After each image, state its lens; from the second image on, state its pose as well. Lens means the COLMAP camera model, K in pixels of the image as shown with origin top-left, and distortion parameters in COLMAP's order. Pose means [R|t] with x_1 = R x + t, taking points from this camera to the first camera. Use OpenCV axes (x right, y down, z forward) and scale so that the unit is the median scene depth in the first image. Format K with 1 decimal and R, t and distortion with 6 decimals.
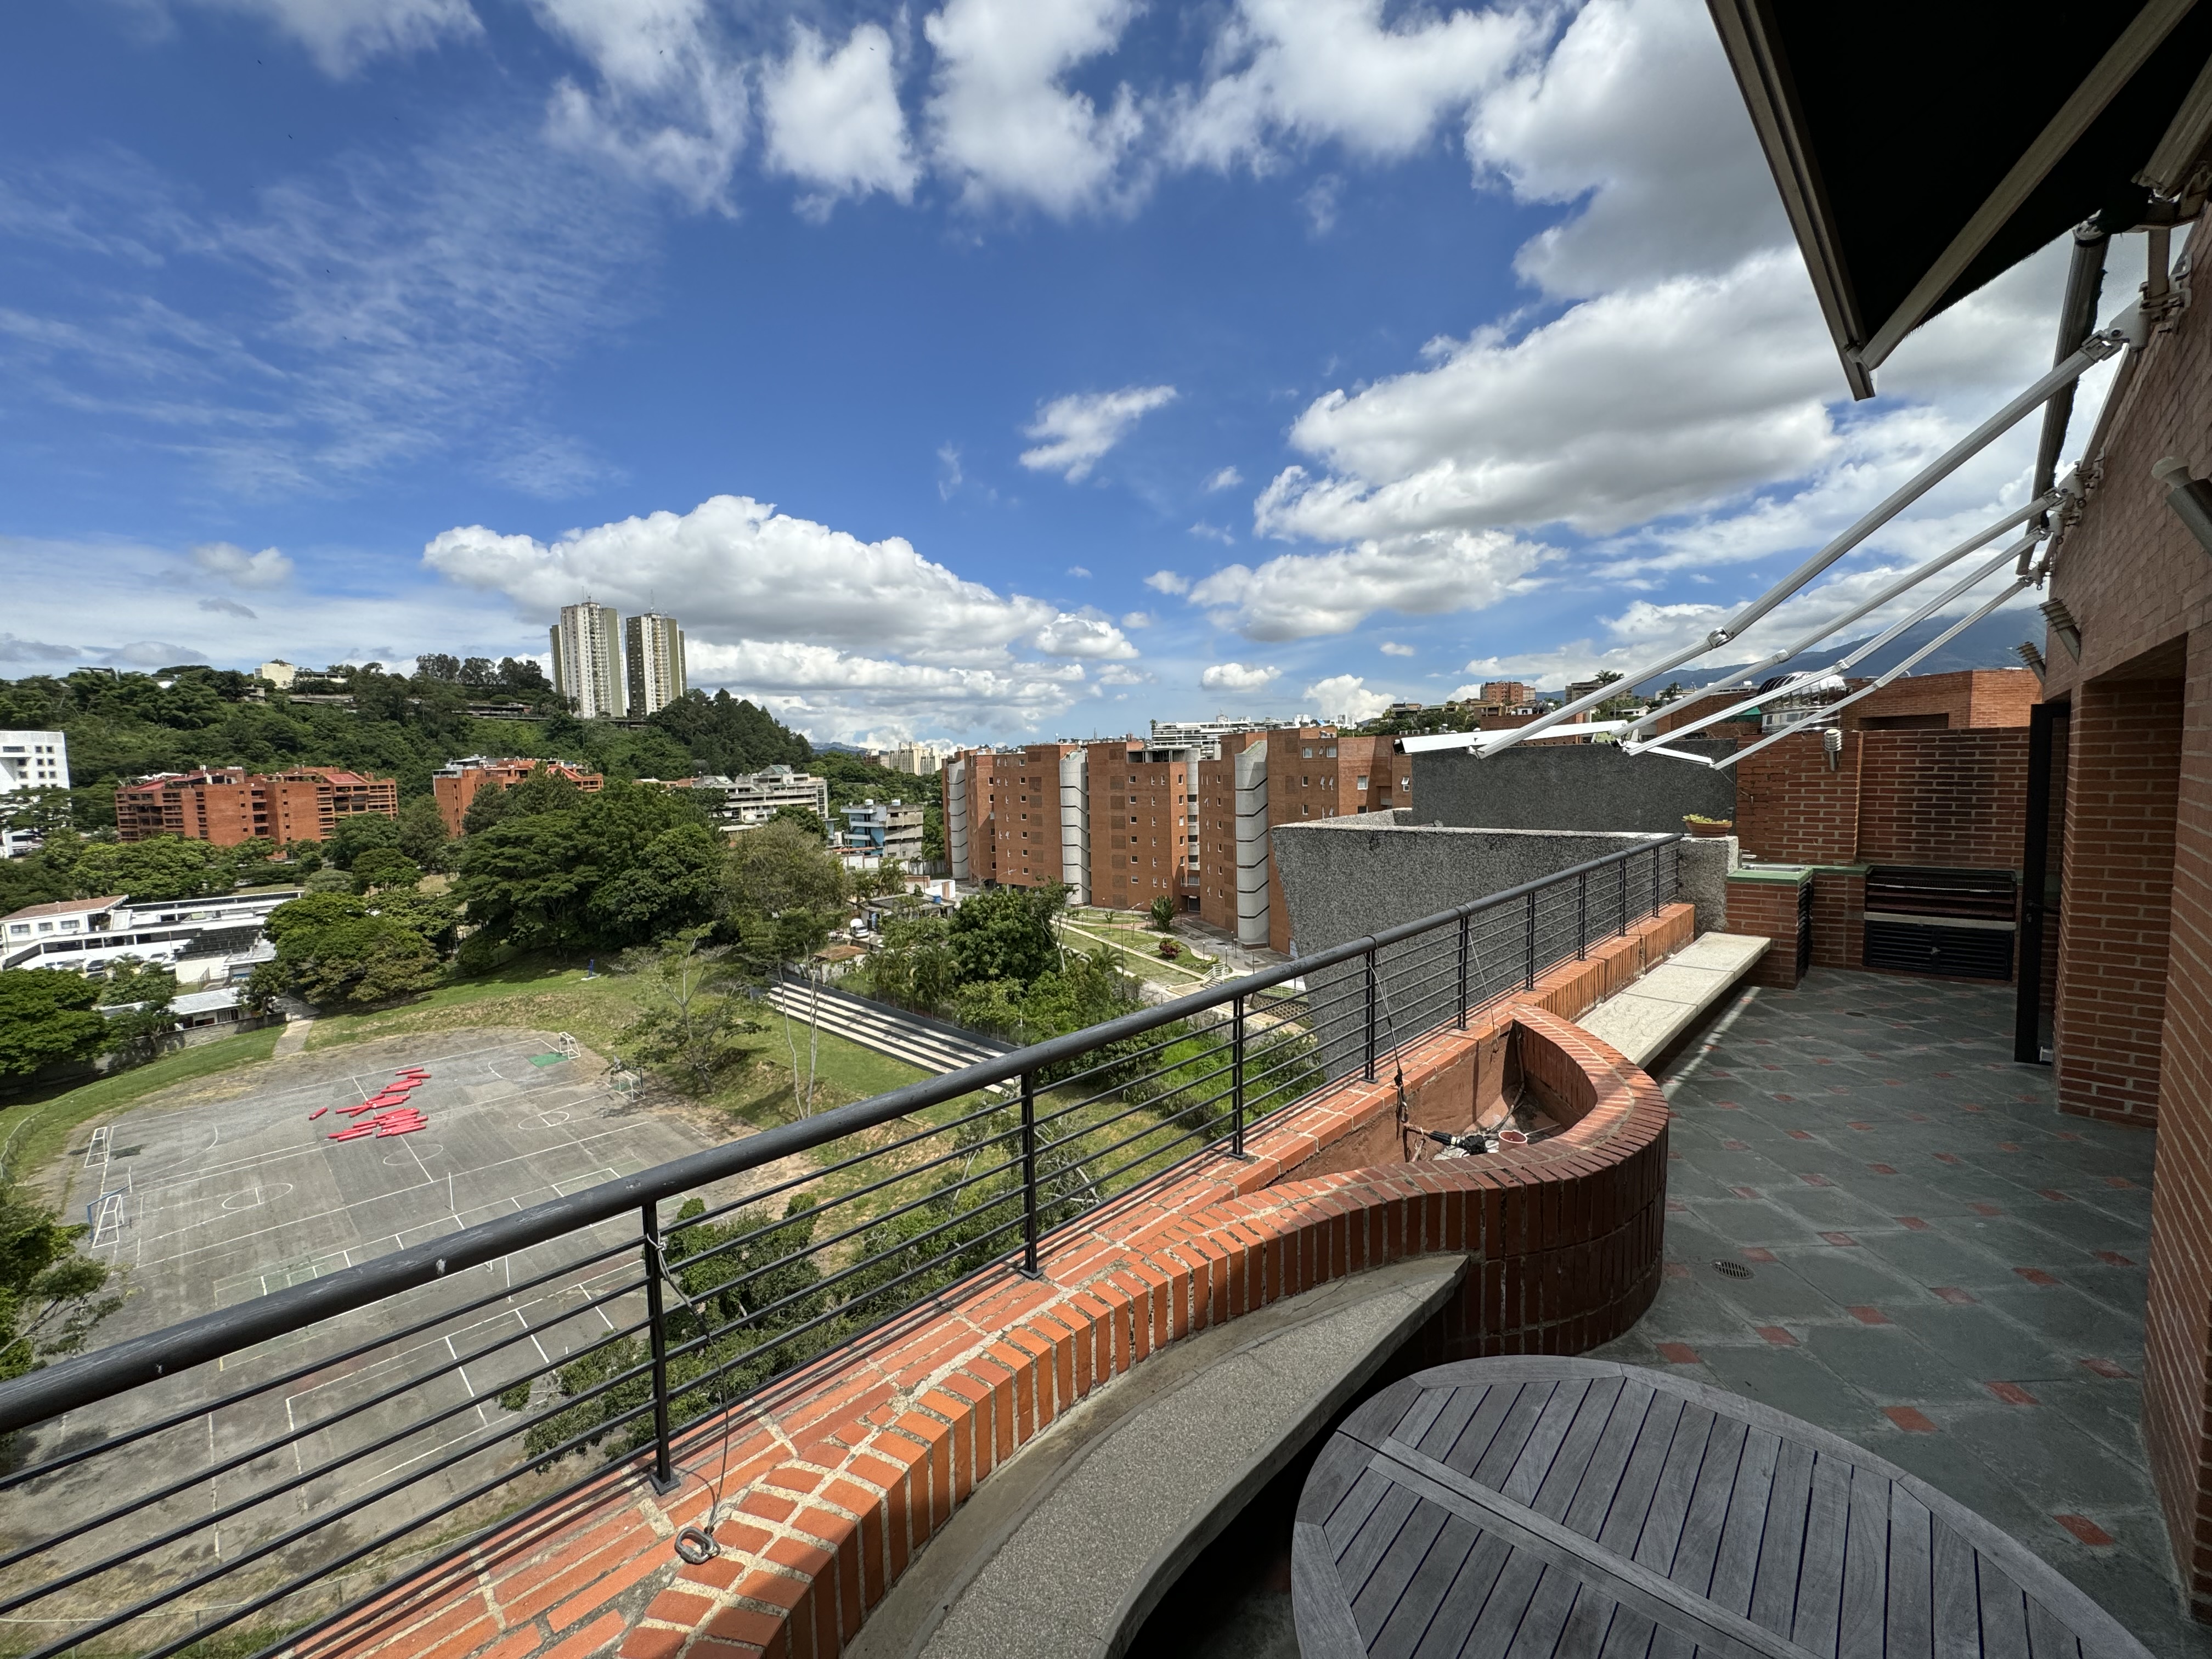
lens RADIAL K [[886.8, 0, 1114.5], [0, 886.8, 818.8], [0, 0, 1]] dist [0.000228, 0.000448]
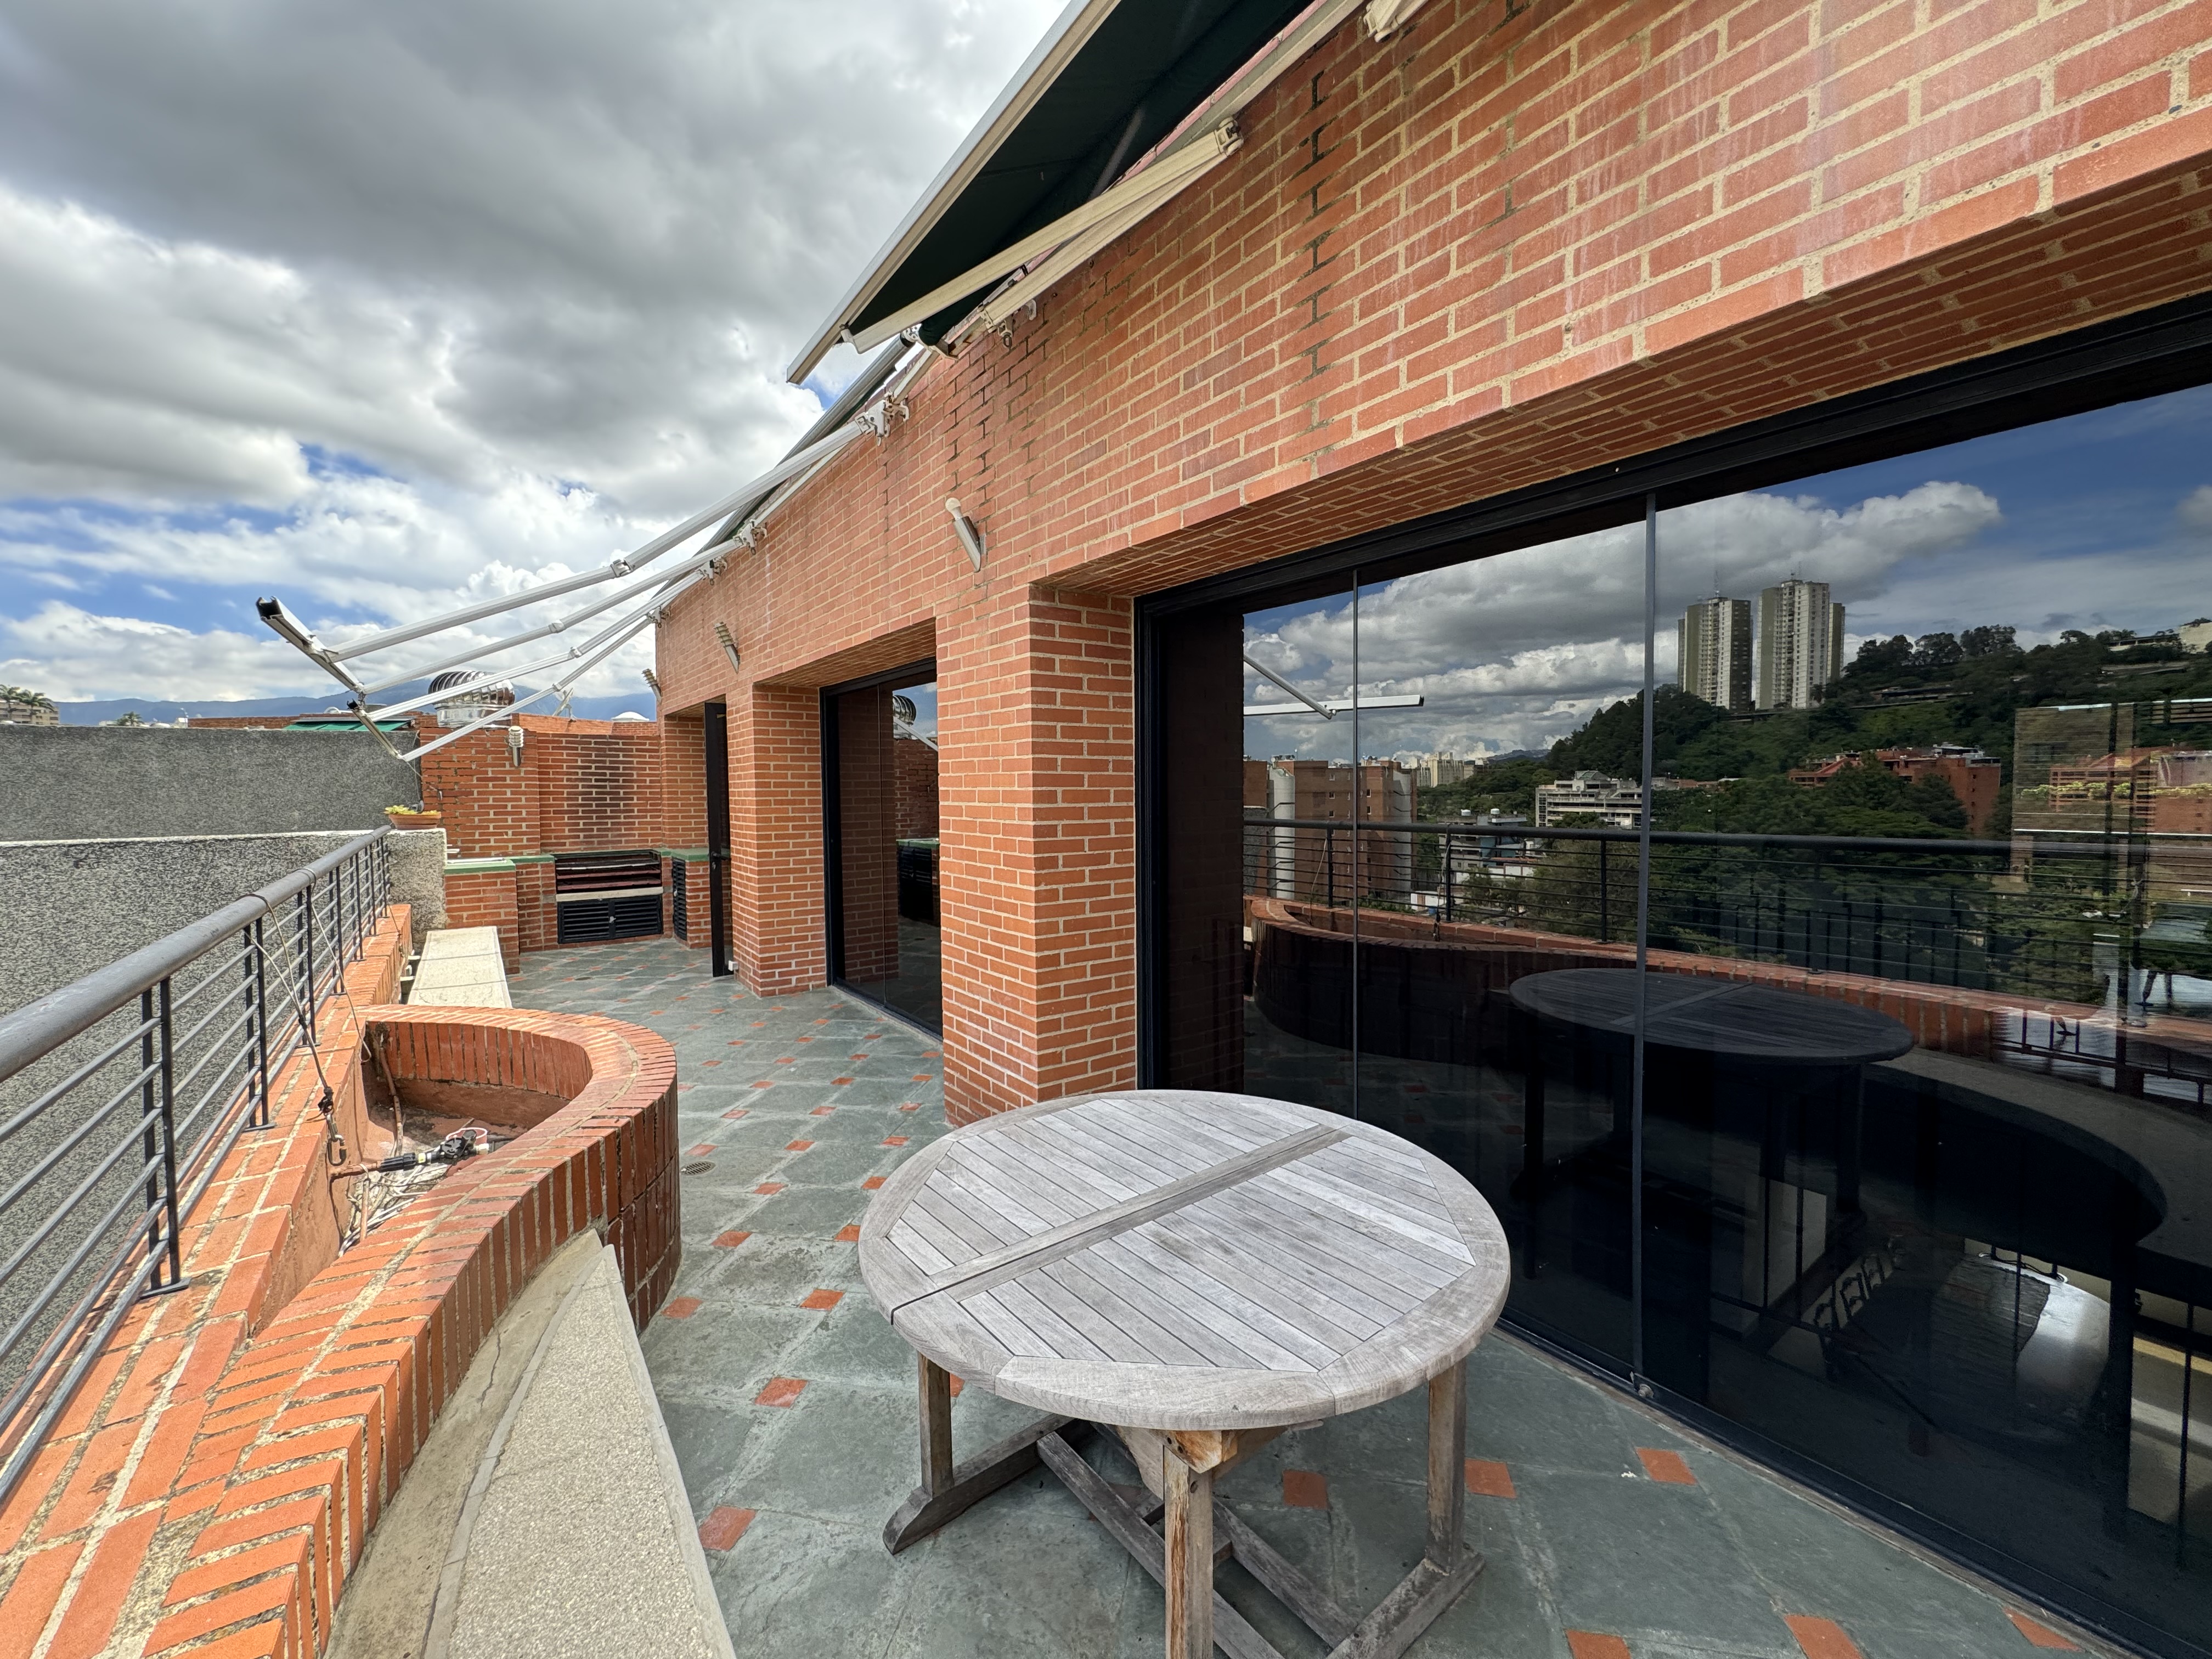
lens RADIAL K [[886.8, 0, 1095.5], [0, 886.8, 827.7], [0, 0, 1]] dist [0.000228, 0.000448]
pose [[0.179624, -0.020427, 0.983523, -0.103672], [0.067459, 0.997687, 0.008401, 0.055285], [-0.981420, 0.064838, 0.180586, 0.137468]]
